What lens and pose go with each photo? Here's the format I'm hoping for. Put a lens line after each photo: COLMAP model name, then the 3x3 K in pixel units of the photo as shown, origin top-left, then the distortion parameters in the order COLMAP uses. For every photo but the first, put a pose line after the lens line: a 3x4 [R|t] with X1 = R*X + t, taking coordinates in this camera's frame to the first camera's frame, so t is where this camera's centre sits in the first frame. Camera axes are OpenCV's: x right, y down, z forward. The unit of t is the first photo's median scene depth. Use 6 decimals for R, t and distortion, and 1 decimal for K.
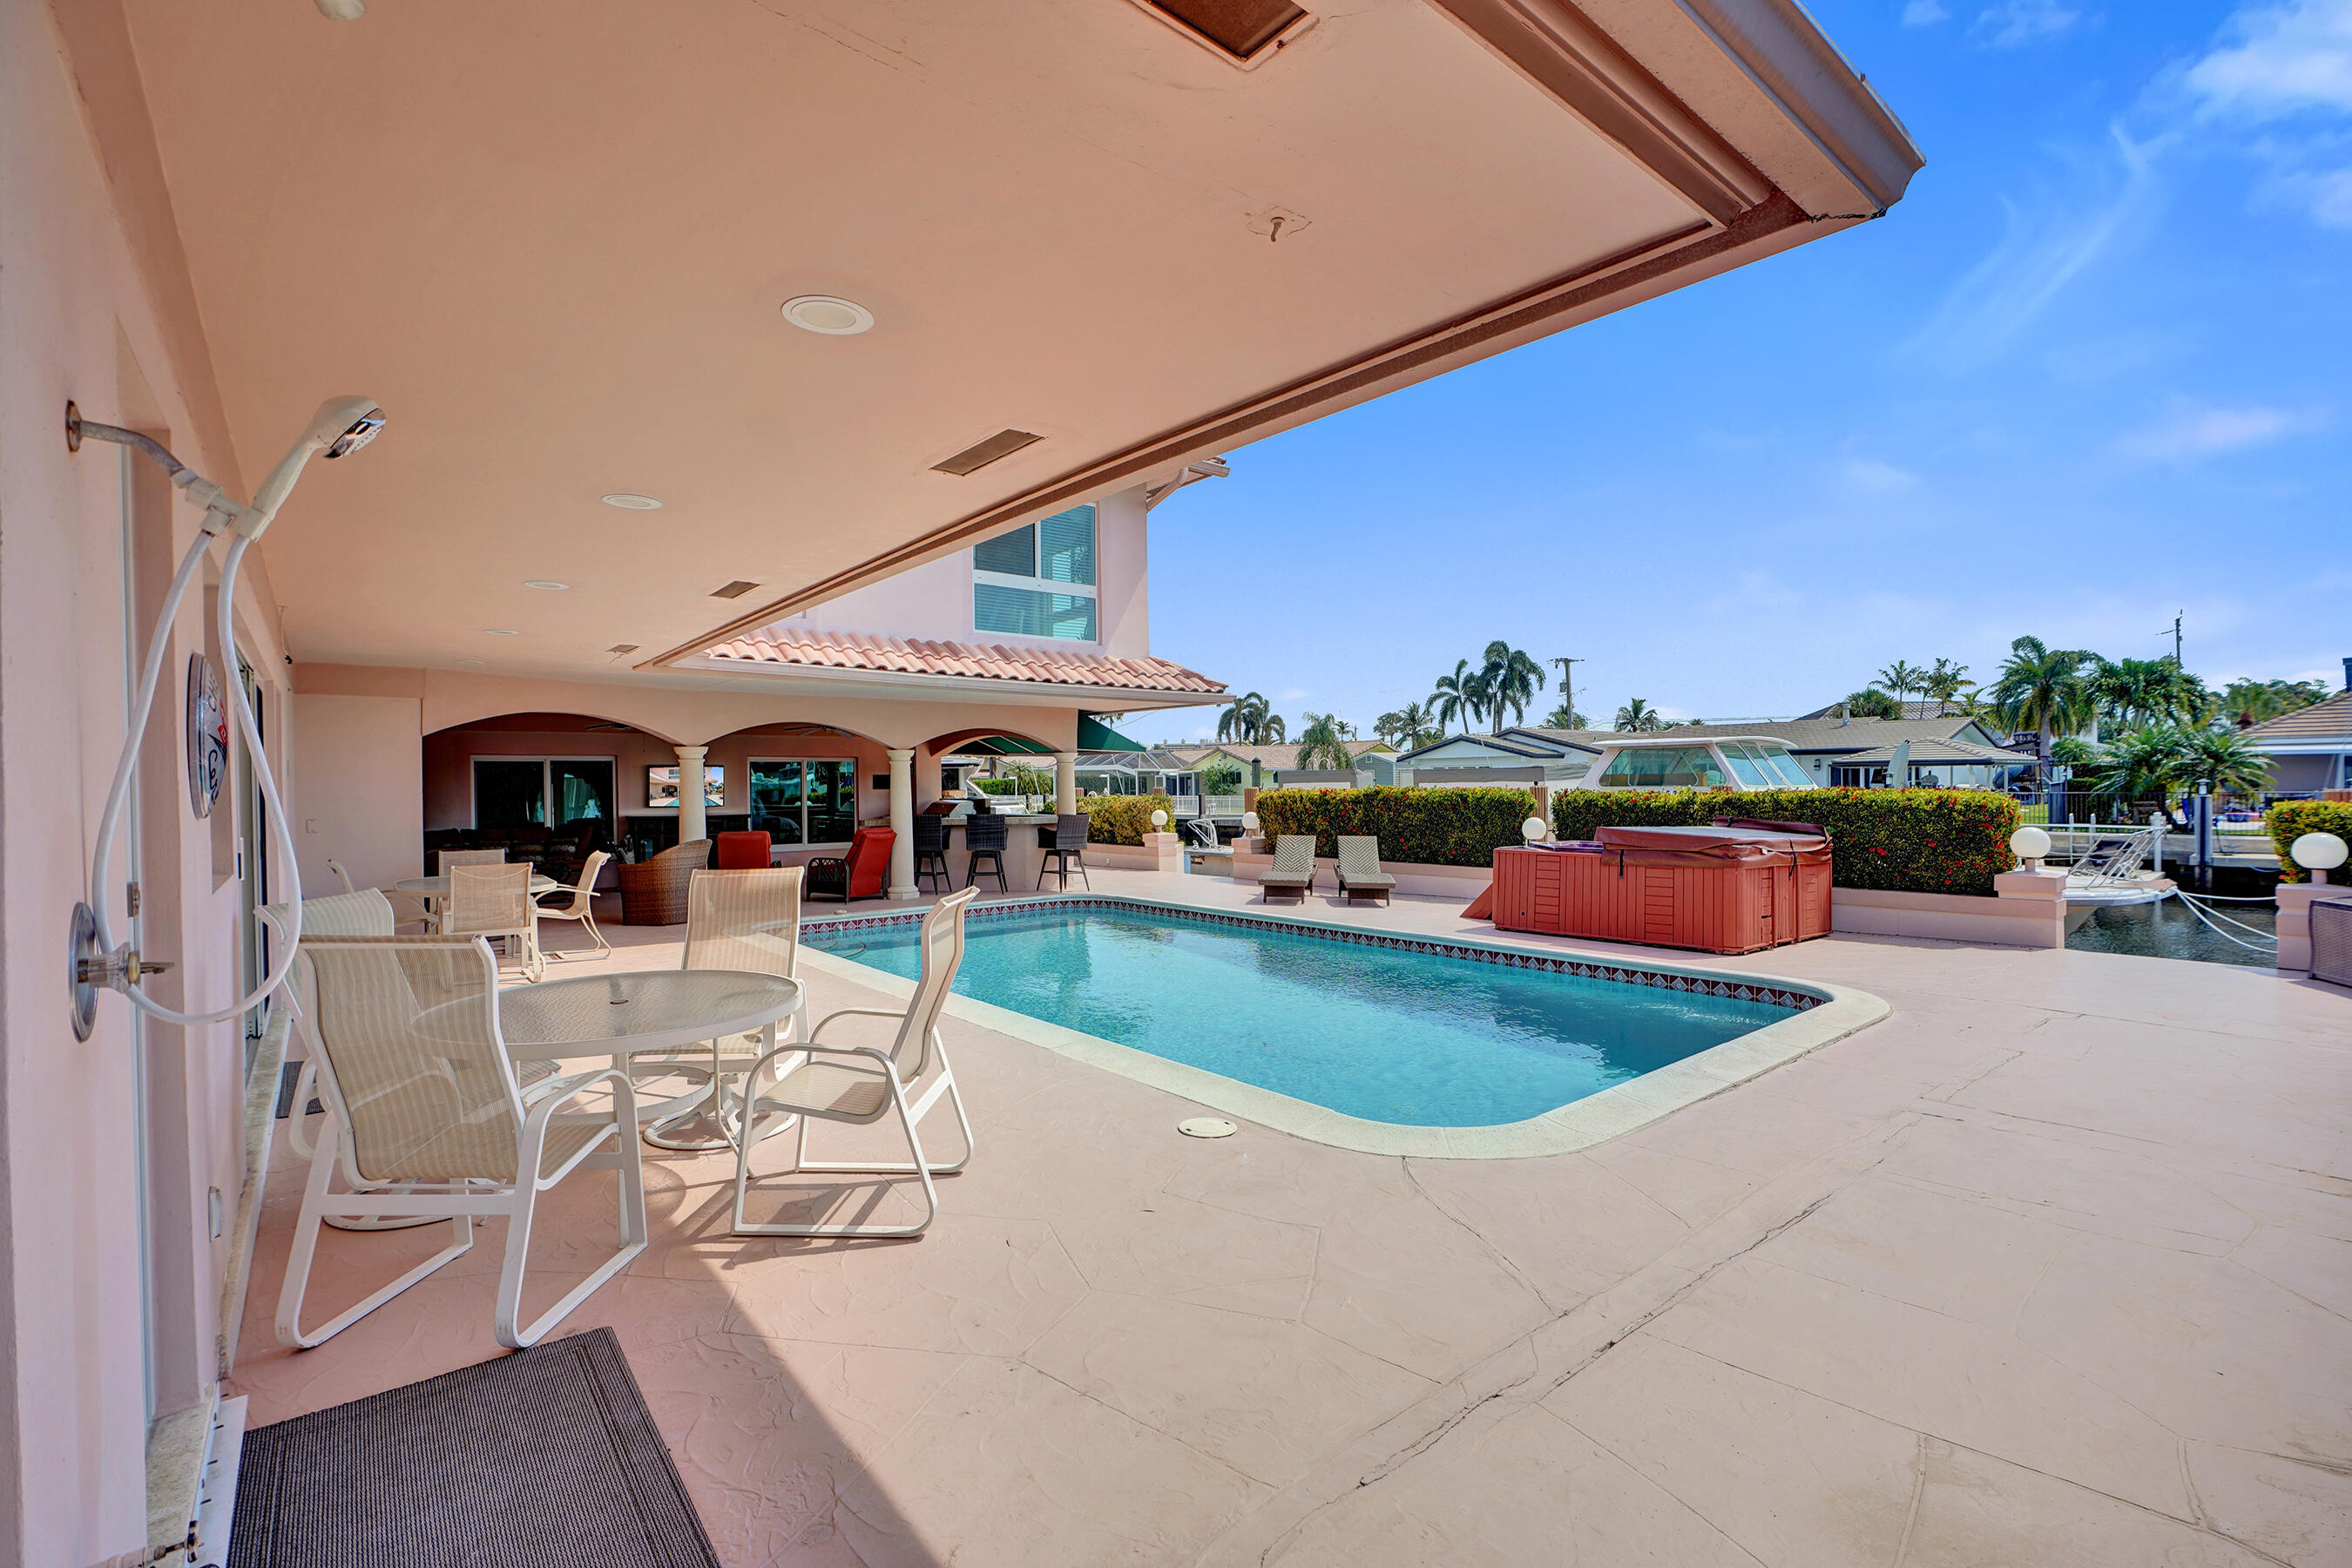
lens RADIAL K [[1030.8, 0, 1192.1], [0, 1030.8, 801.8], [0, 0, 1]] dist [-0.009193, -0.001582]
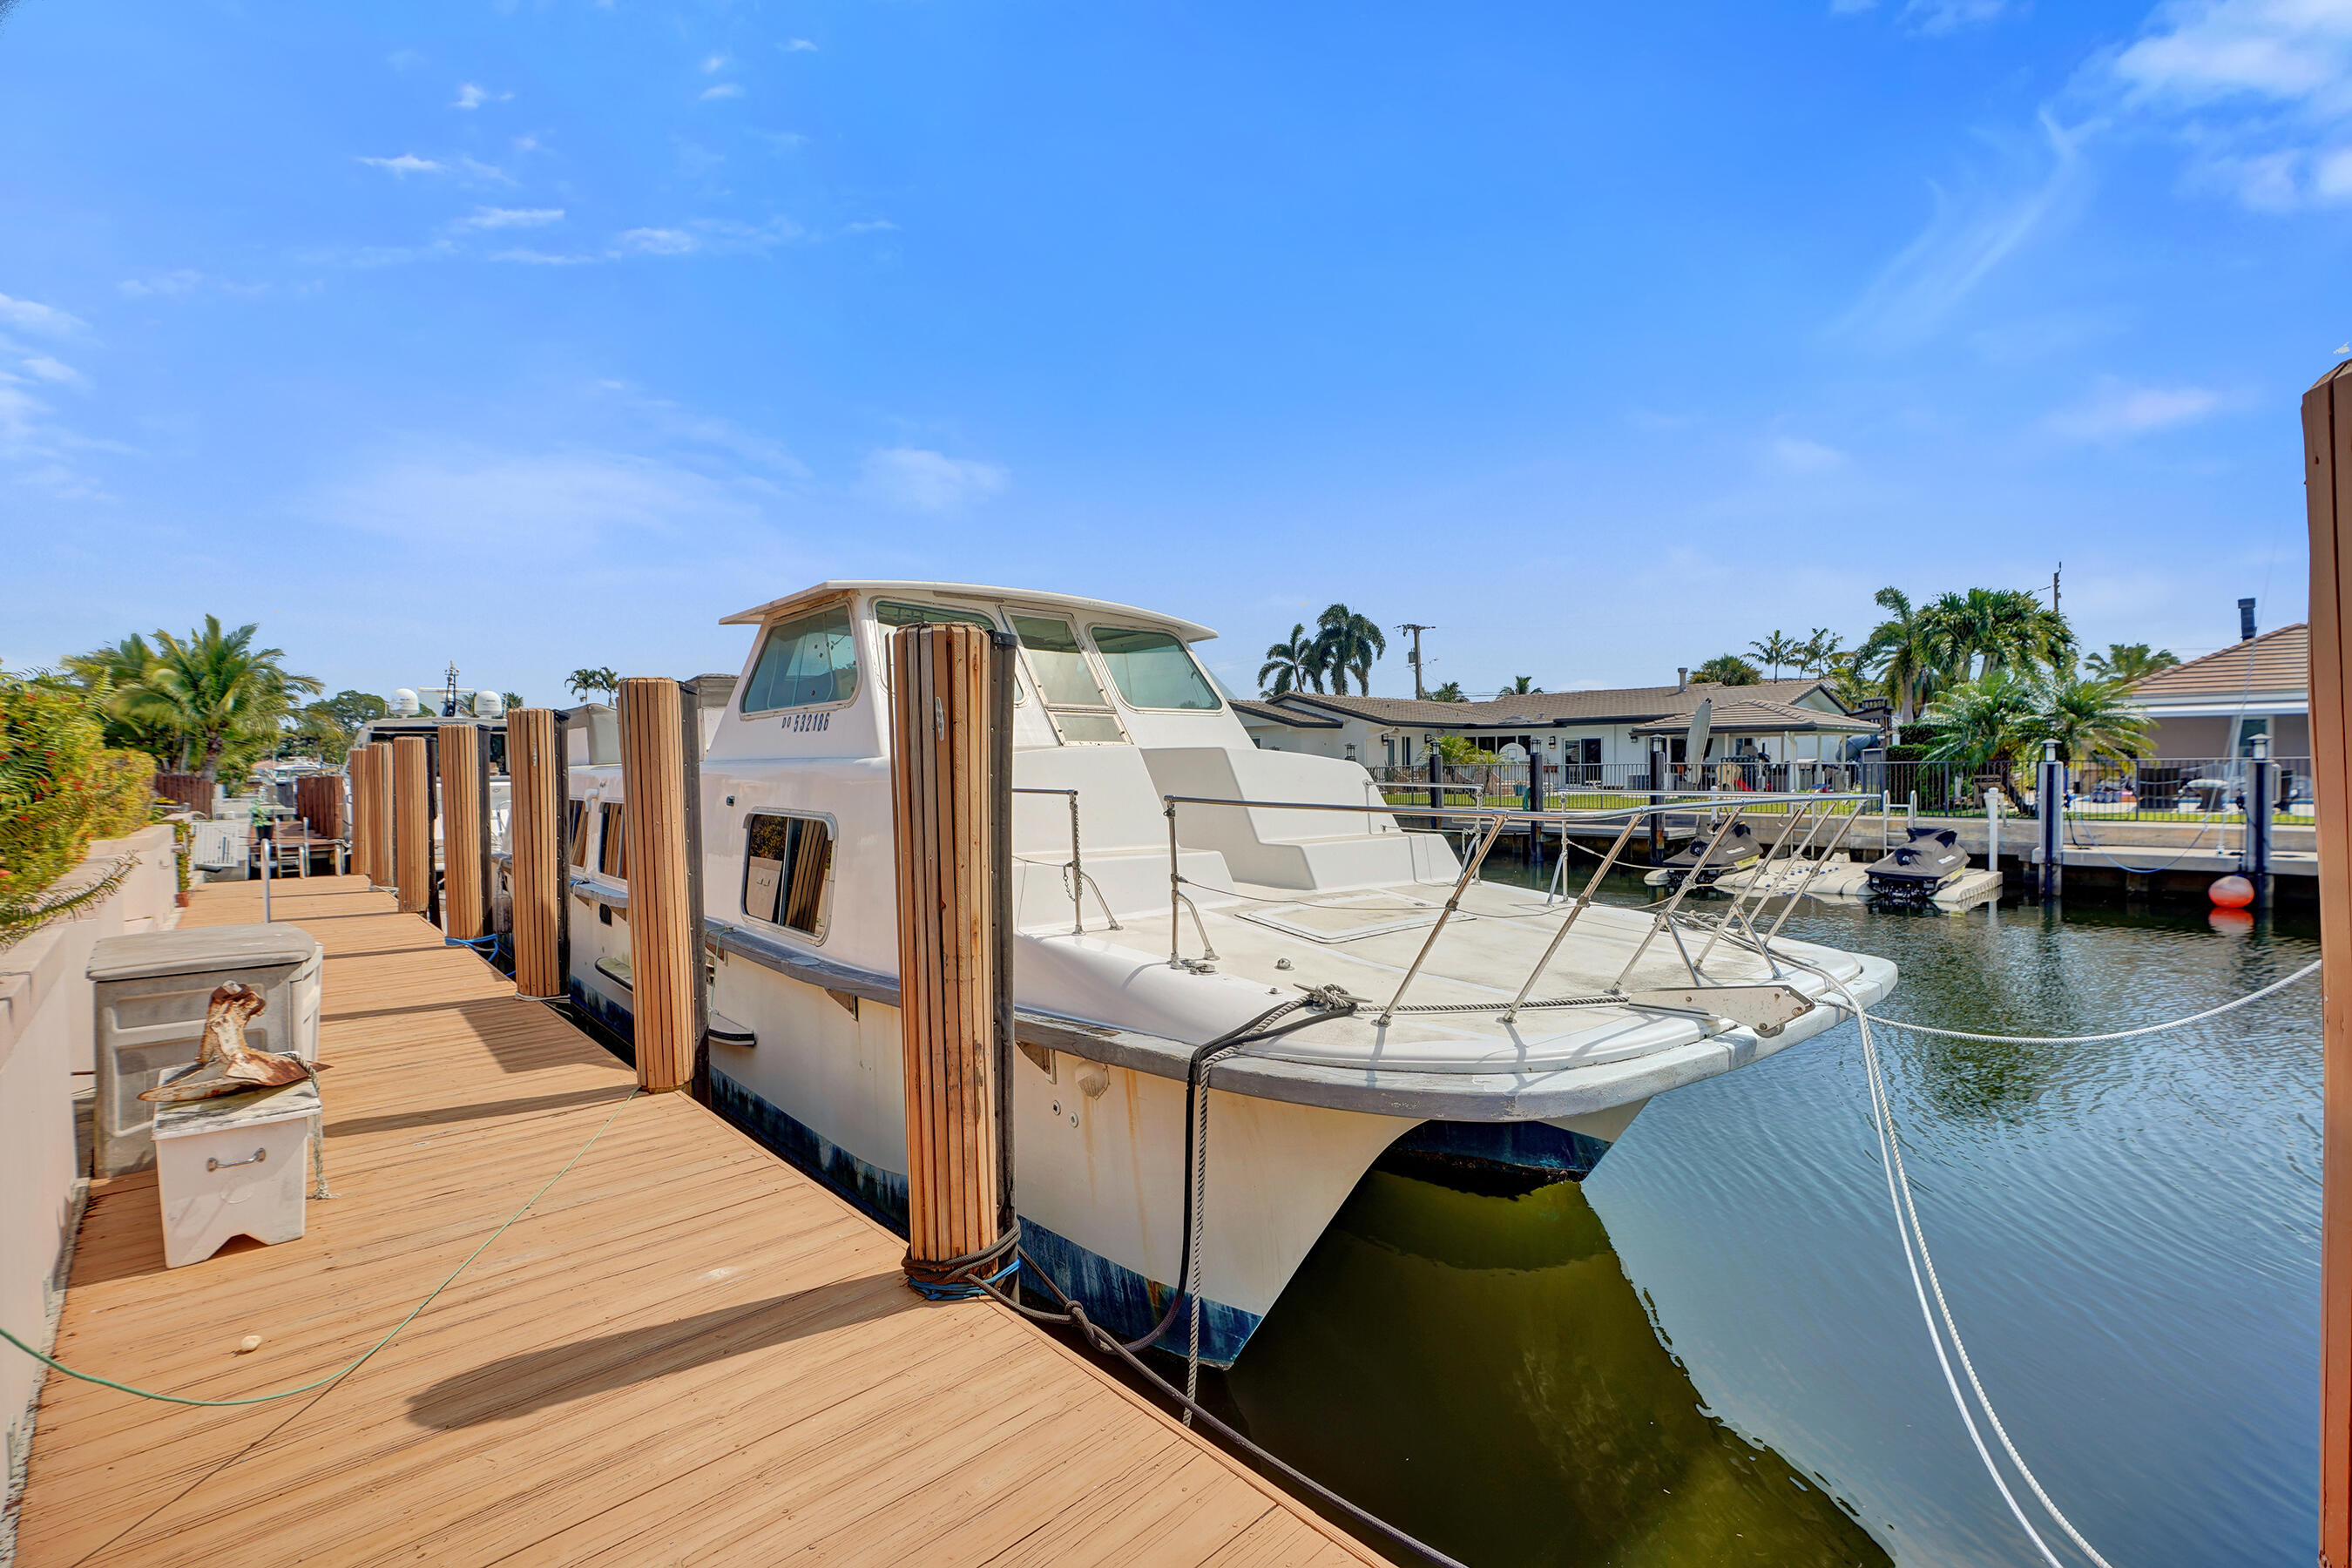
lens RADIAL K [[1041.2, 0, 1158.2], [0, 1041.2, 765.3], [0, 0, 1]] dist [-0.003734, 0.001222]
pose [[0.999740, -0.004415, 0.022350, 0.117801], [0.004889, 0.999763, -0.021206, 0.002363], [-0.022251, 0.021310, 0.999525, 0.097509]]
